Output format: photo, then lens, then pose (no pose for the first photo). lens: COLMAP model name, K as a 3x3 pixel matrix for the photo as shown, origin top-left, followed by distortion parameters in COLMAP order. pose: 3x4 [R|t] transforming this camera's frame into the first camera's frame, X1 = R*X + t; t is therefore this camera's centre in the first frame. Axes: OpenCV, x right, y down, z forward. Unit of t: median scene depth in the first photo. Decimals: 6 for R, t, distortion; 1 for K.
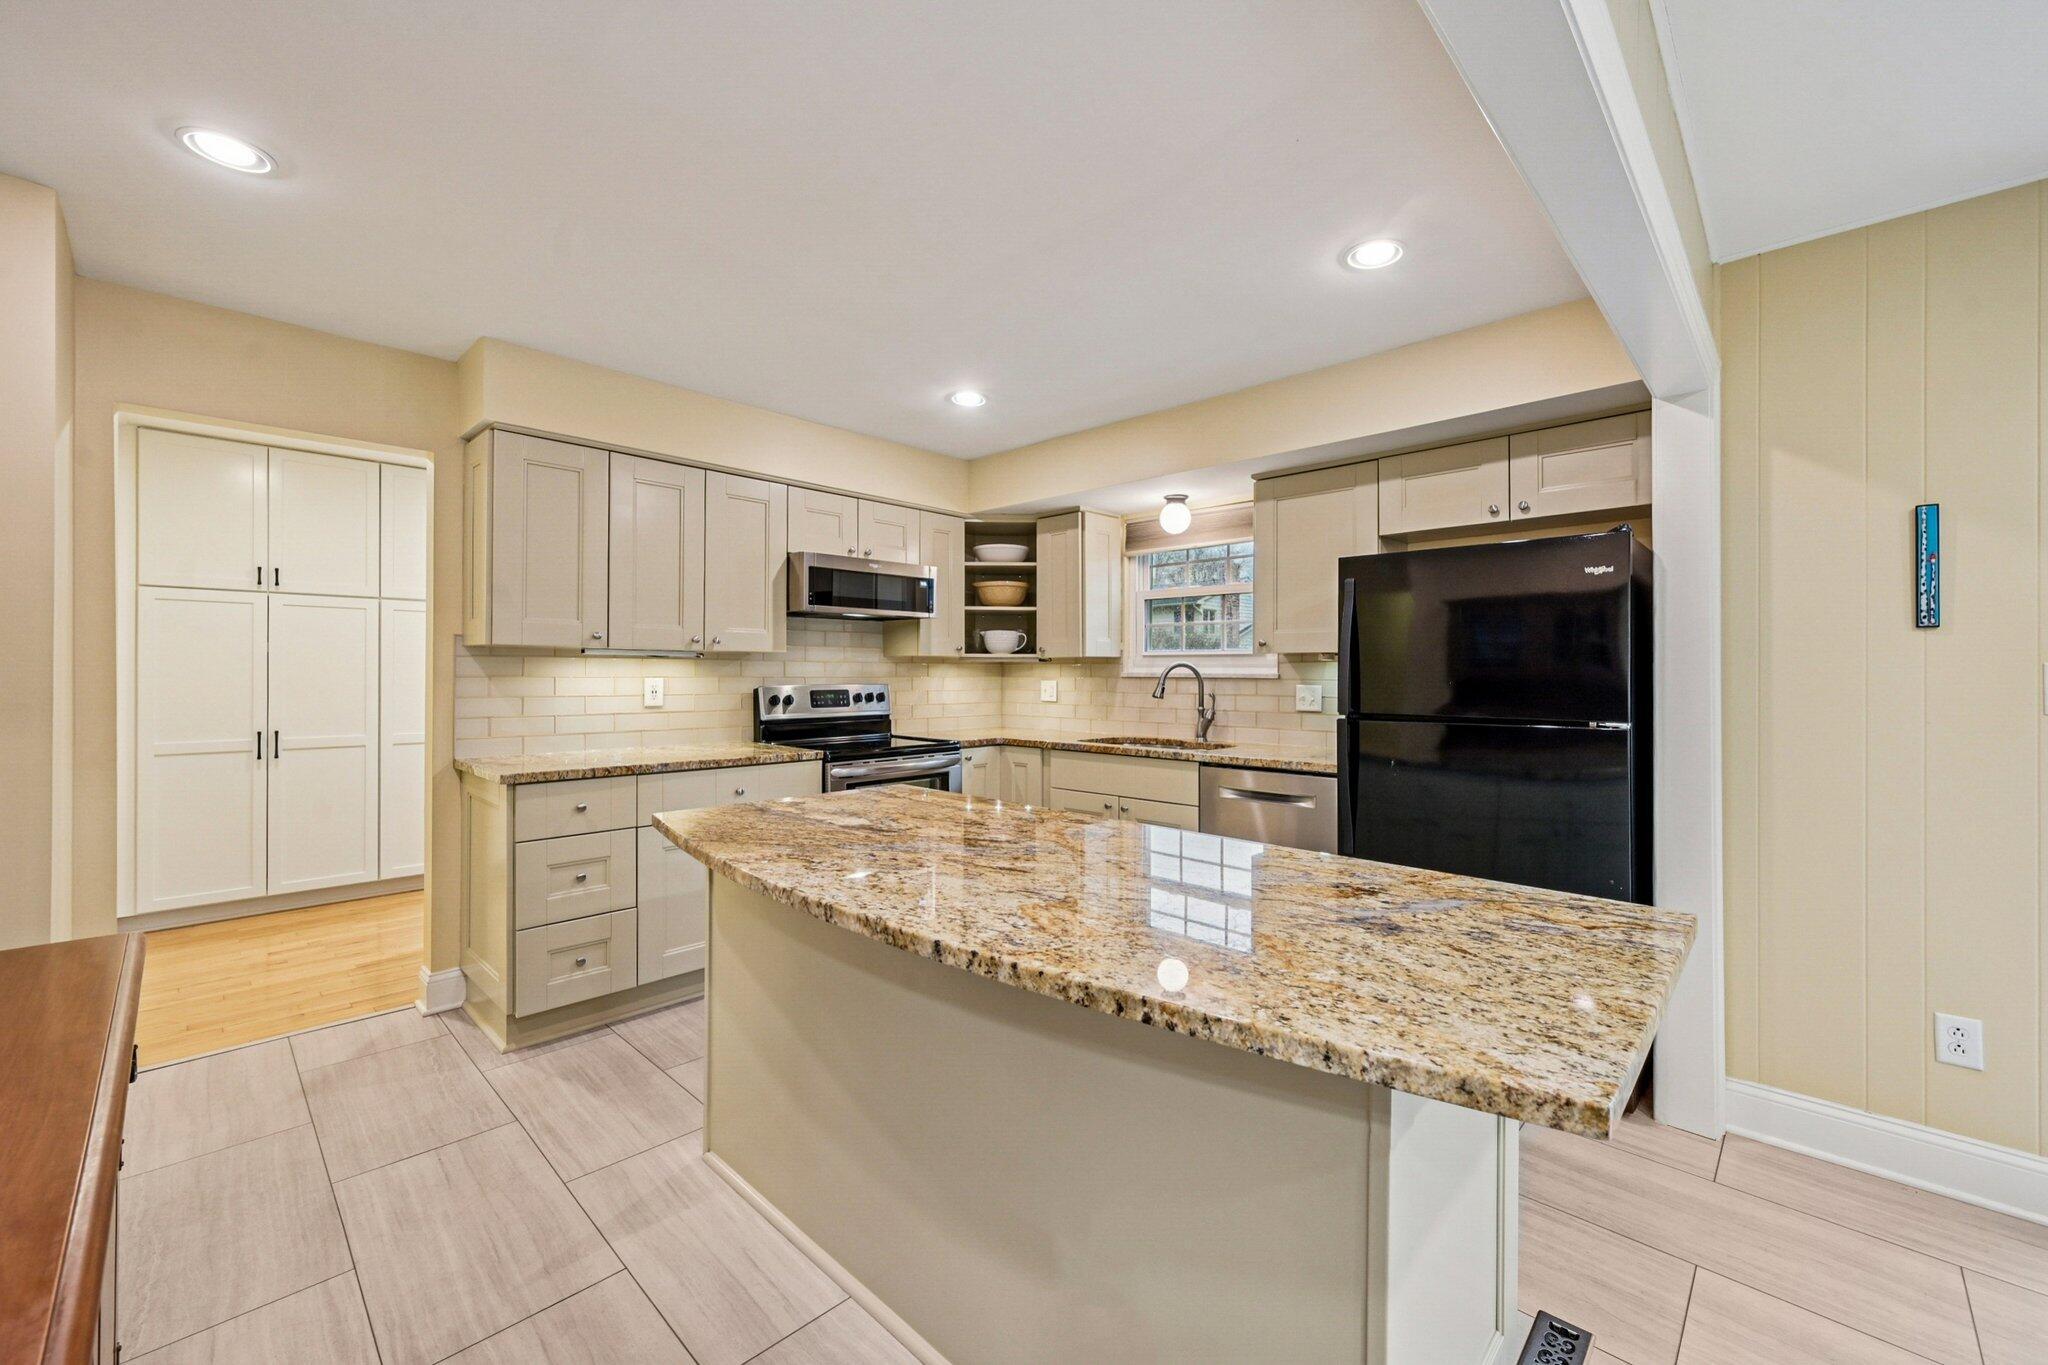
lens RADIAL K [[833.0, 0, 1022.7], [0, 833.0, 675.1], [0, 0, 1]] dist [0.001485, 0.000552]
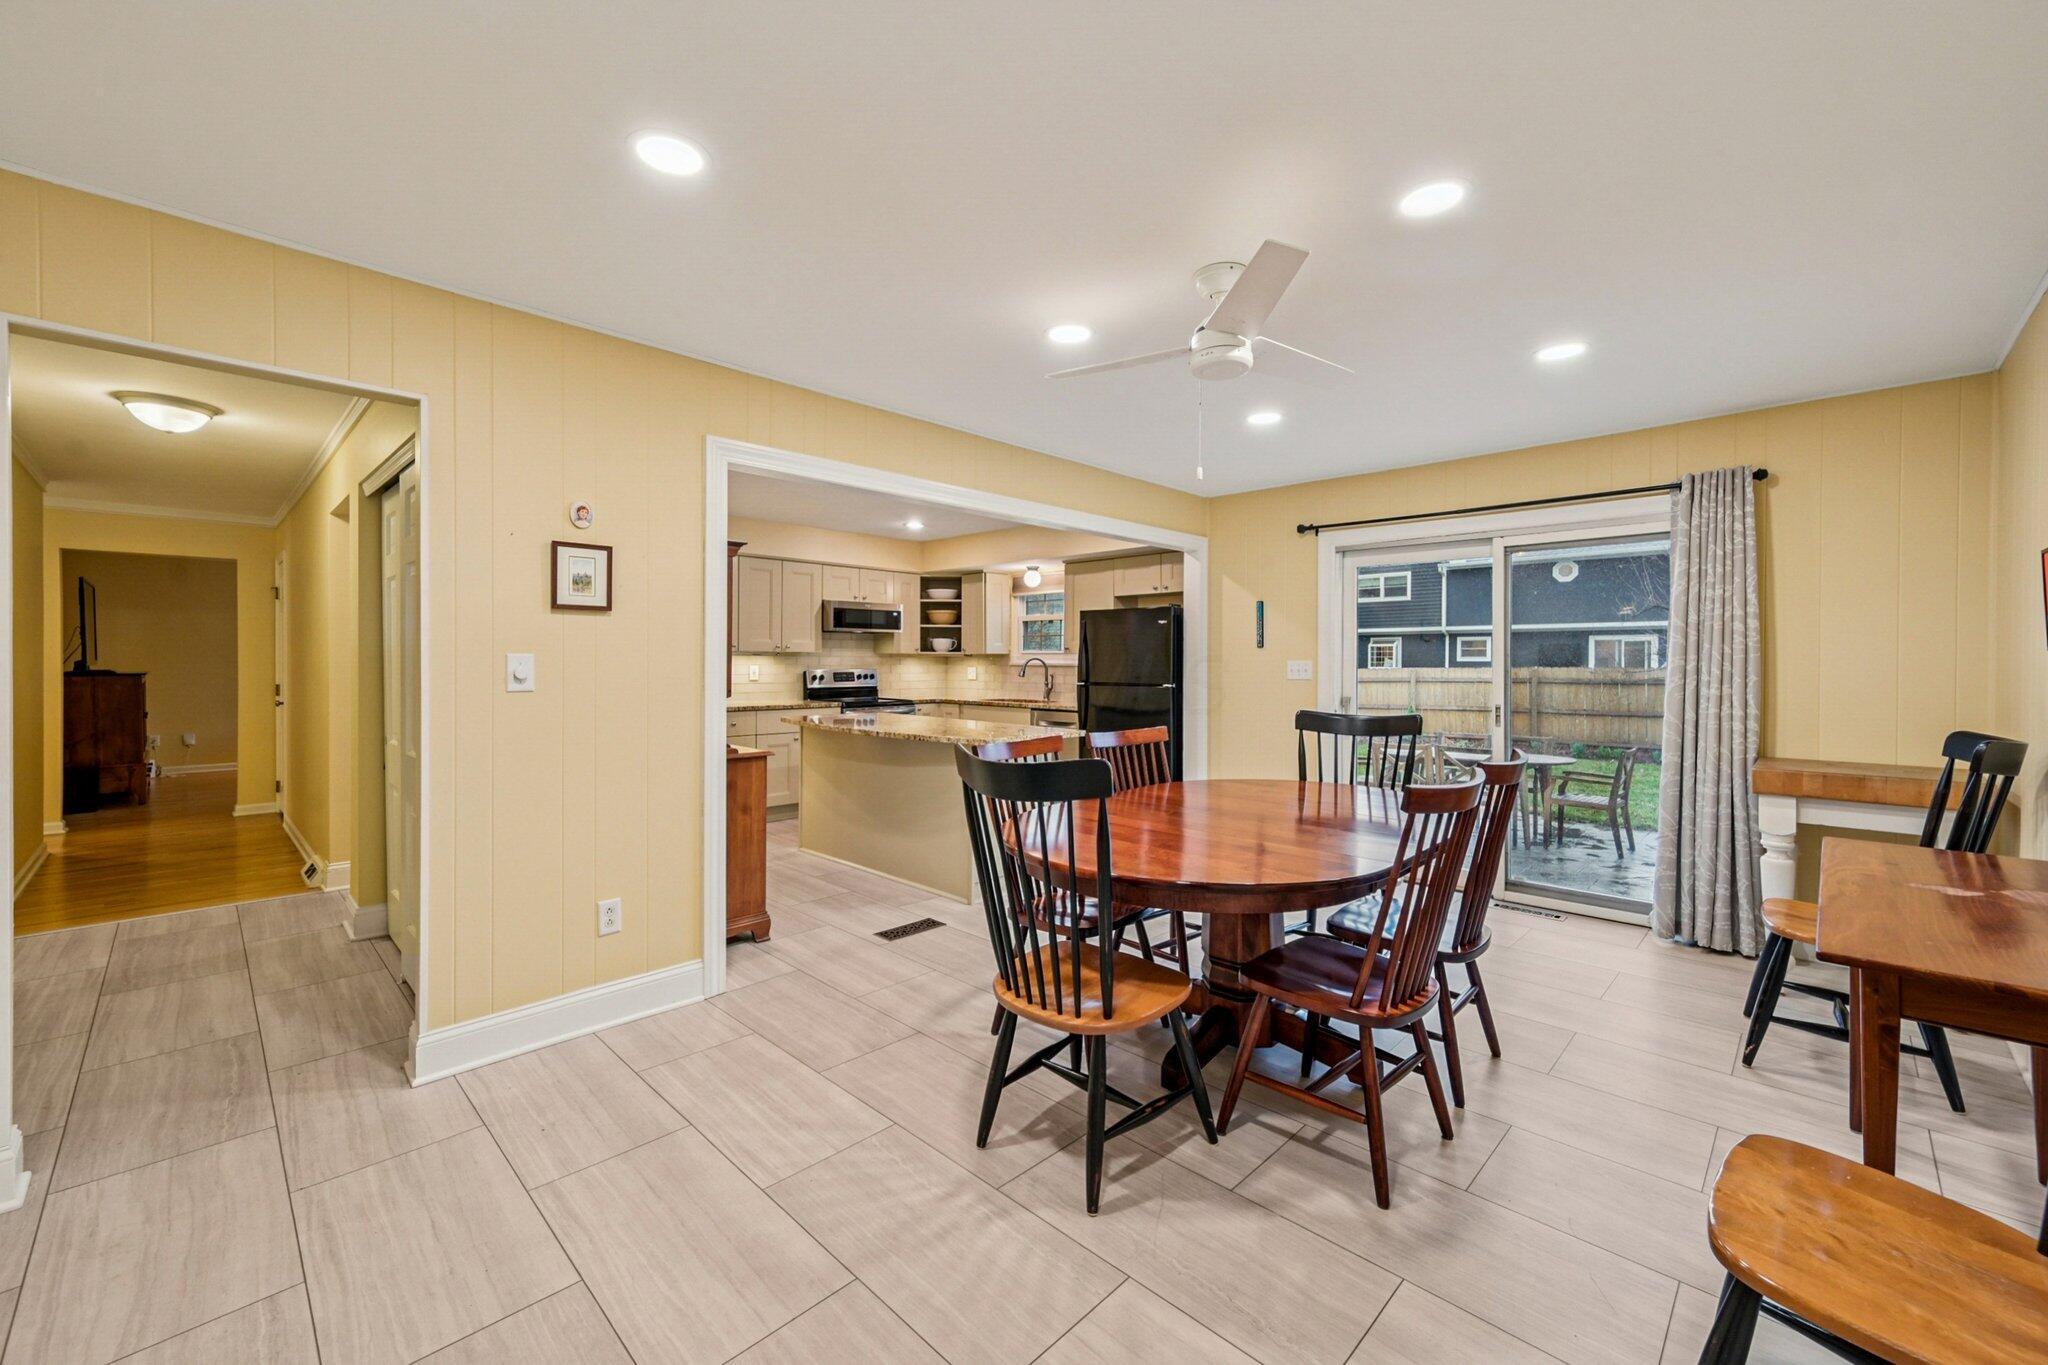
lens RADIAL K [[823.6, 0, 1027.6], [0, 823.6, 667.4], [0, 0, 1]] dist [0.000514, 0.000100]
pose [[0.999995, 0.001435, 0.002846, 0.167356], [-0.001452, 0.999980, 0.006150, -0.004183], [-0.002837, -0.006154, 0.999977, -0.813486]]
